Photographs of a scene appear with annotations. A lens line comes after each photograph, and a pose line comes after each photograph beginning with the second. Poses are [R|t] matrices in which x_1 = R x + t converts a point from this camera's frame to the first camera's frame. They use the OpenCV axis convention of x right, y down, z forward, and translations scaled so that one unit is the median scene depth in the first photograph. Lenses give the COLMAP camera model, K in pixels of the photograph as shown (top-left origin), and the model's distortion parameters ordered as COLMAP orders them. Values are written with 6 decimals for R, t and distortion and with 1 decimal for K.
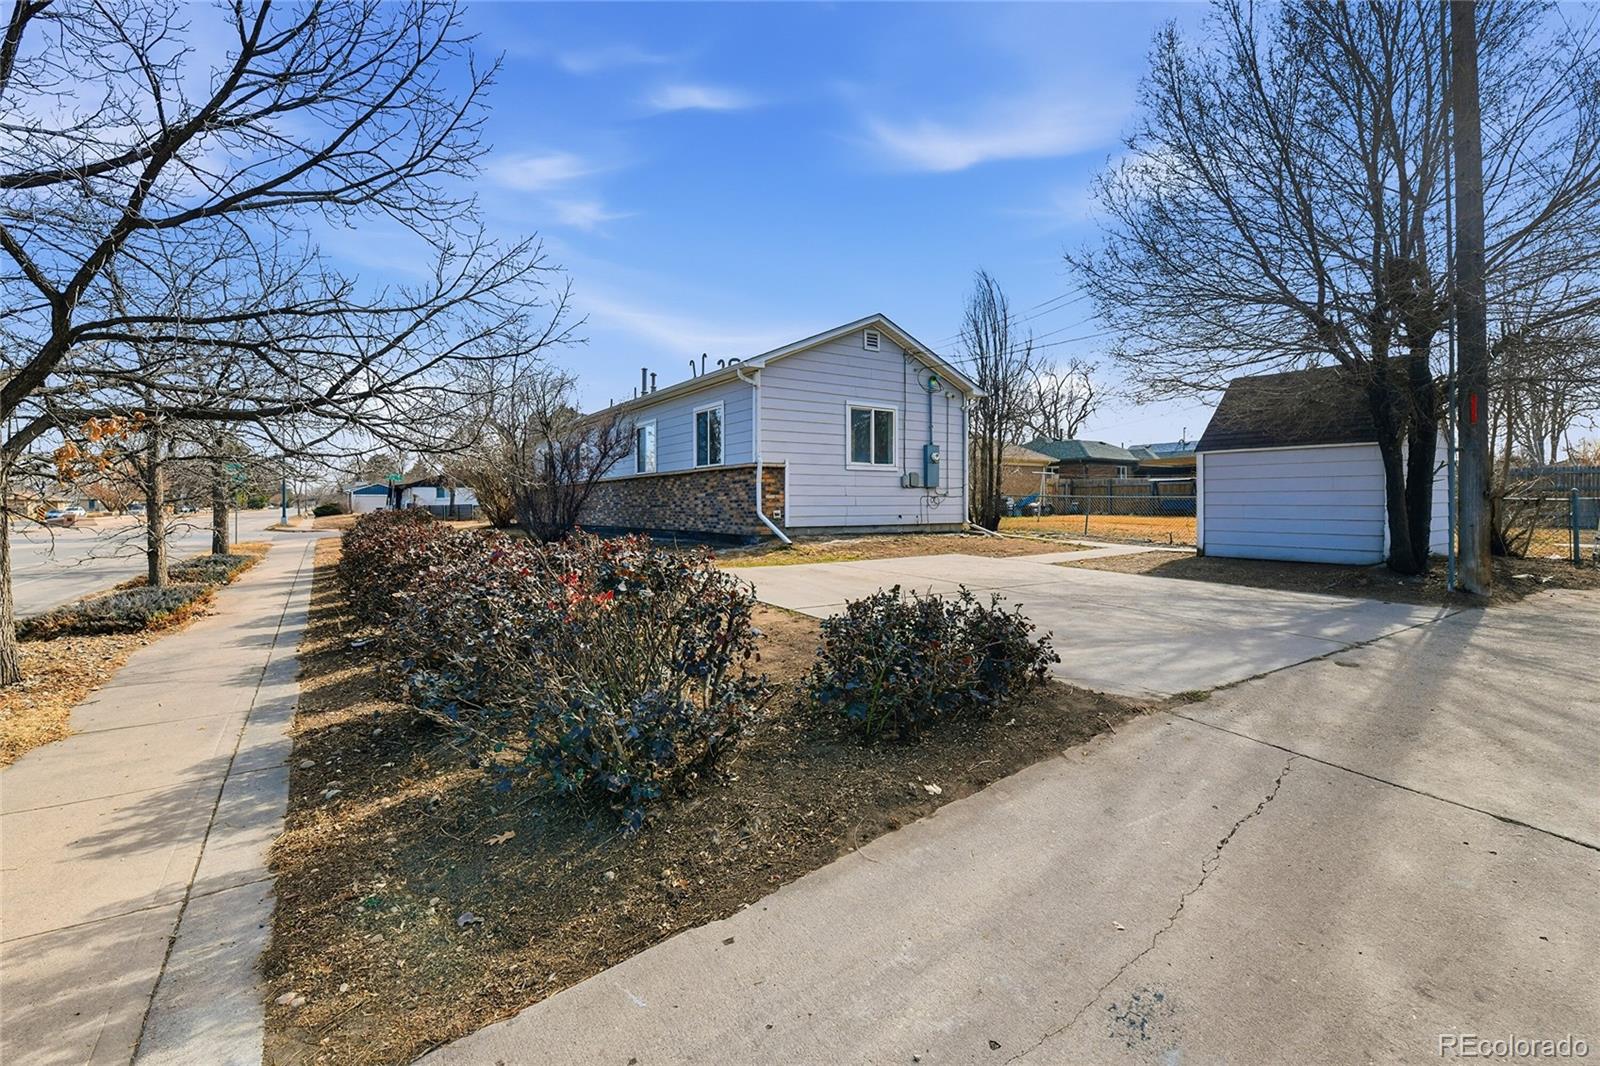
lens RADIAL K [[704.4, 0, 808.8], [0, 704.4, 520.5], [0, 0, 1]] dist [-0.004158, -0.008817]
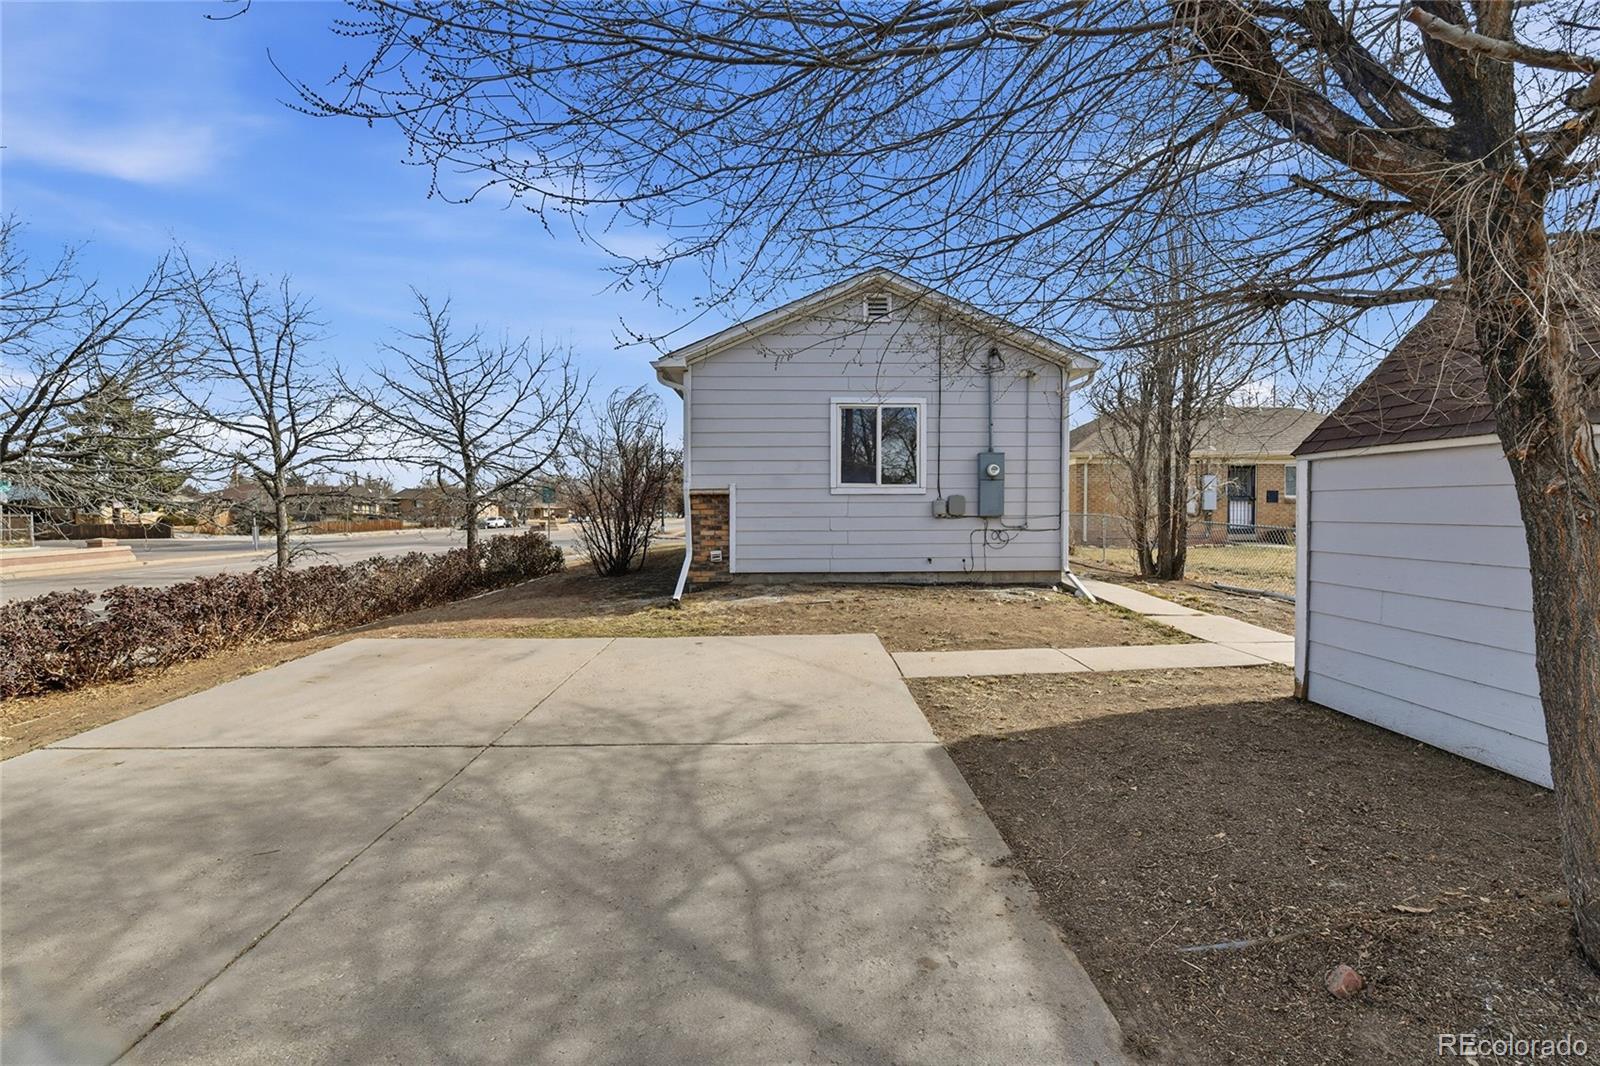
lens RADIAL K [[704.4, 0, 800.6], [0, 704.4, 529.3], [0, 0, 1]] dist [-0.004158, -0.008817]
pose [[0.838326, 0.013703, -0.544998, 0.409010], [-0.011240, 0.999906, 0.007852, -0.040835], [0.545054, -0.000457, 0.838401, 0.371628]]
